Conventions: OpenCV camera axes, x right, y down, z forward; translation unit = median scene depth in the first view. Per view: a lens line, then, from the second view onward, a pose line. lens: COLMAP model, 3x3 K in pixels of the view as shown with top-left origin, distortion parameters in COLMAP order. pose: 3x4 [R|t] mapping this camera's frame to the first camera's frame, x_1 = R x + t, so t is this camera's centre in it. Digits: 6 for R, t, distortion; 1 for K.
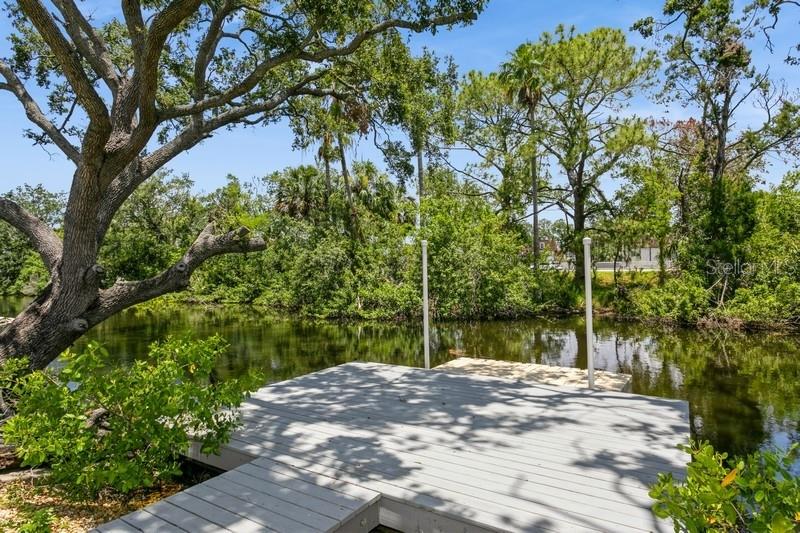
lens RADIAL K [[474.9, 0, 398.2], [0, 474.9, 266.4], [0, 0, 1]] dist [-0.004086, -0.000674]
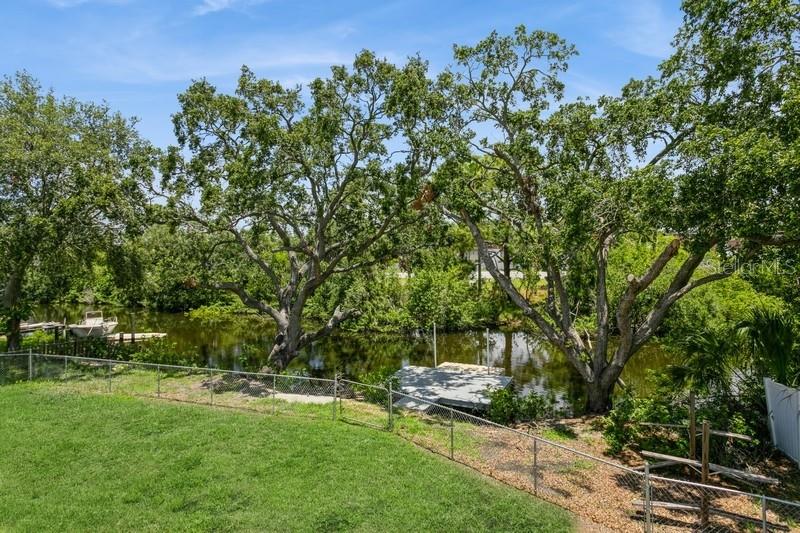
lens RADIAL K [[447.6, 0, 401.3], [0, 447.6, 263.4], [0, 0, 1]] dist [0.004199, 0.000263]
pose [[0.997311, -0.012239, 0.072257, -0.090443], [0.010274, 0.999569, 0.027491, -0.149488], [-0.072562, -0.026674, 0.997007, -0.504210]]
